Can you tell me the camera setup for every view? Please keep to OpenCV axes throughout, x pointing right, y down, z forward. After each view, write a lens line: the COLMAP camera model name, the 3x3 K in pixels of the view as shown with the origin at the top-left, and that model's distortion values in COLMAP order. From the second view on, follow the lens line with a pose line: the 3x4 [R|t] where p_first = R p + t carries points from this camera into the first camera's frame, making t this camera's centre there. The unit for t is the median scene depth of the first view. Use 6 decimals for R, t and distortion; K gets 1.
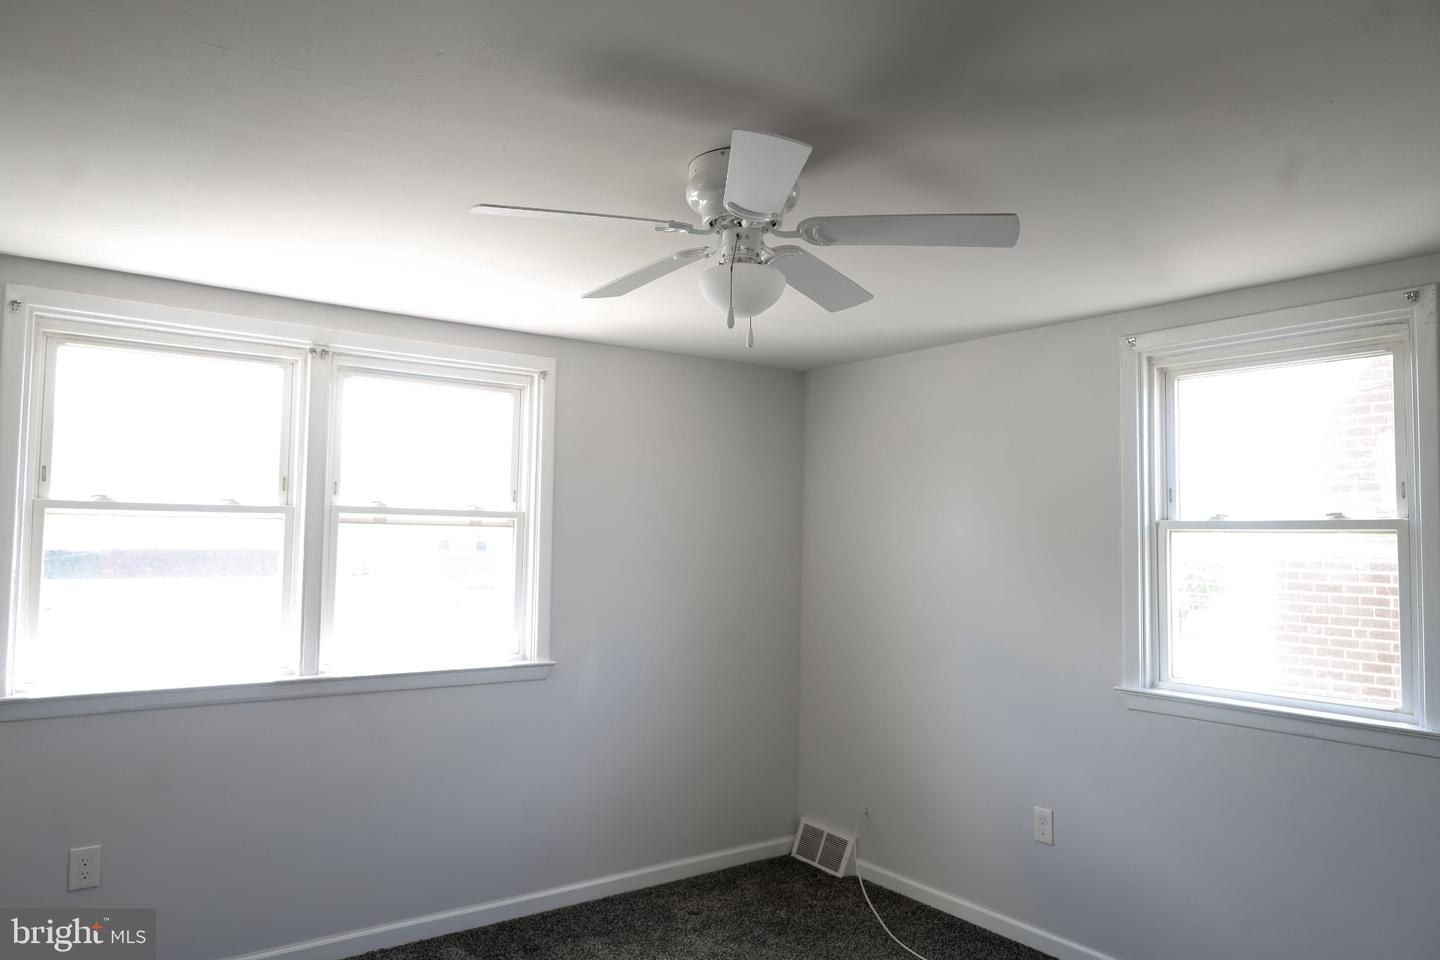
lens RADIAL K [[997.4, 0, 714.8], [0, 997.4, 485.3], [0, 0, 1]] dist [0.005106, -0.002215]
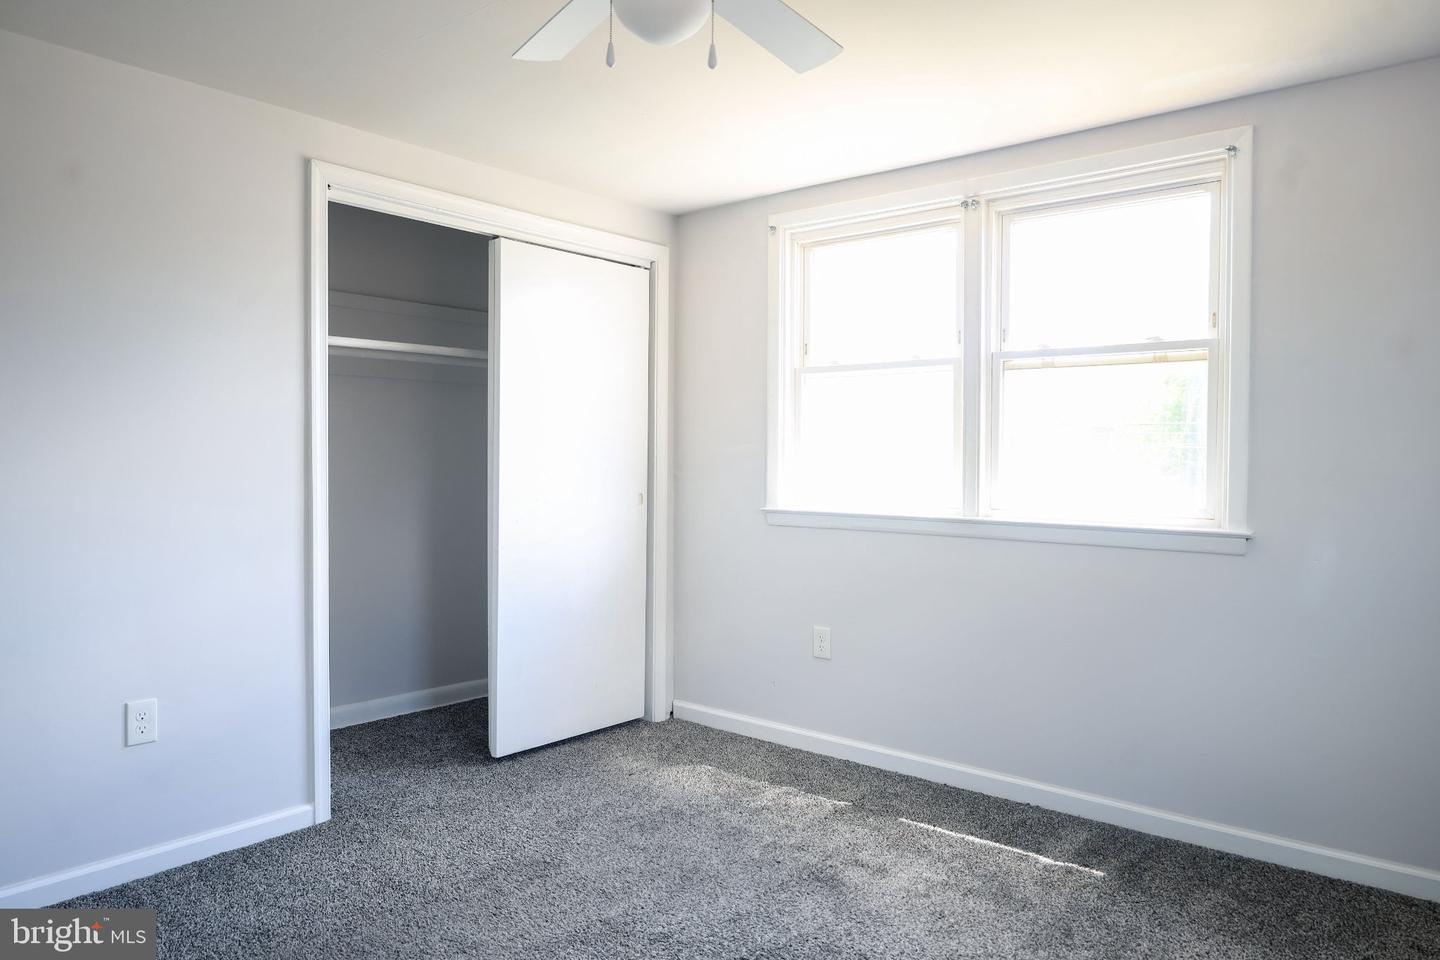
lens RADIAL K [[997.7, 0, 720.0], [0, 997.7, 480.0], [0, 0, 1]] dist [0.028954, 0.000884]
pose [[0.225910, 0.006112, -0.974129, 0.537697], [0.043836, 0.998904, 0.016433, 0.119541], [0.973161, -0.046414, 0.225395, 0.493182]]
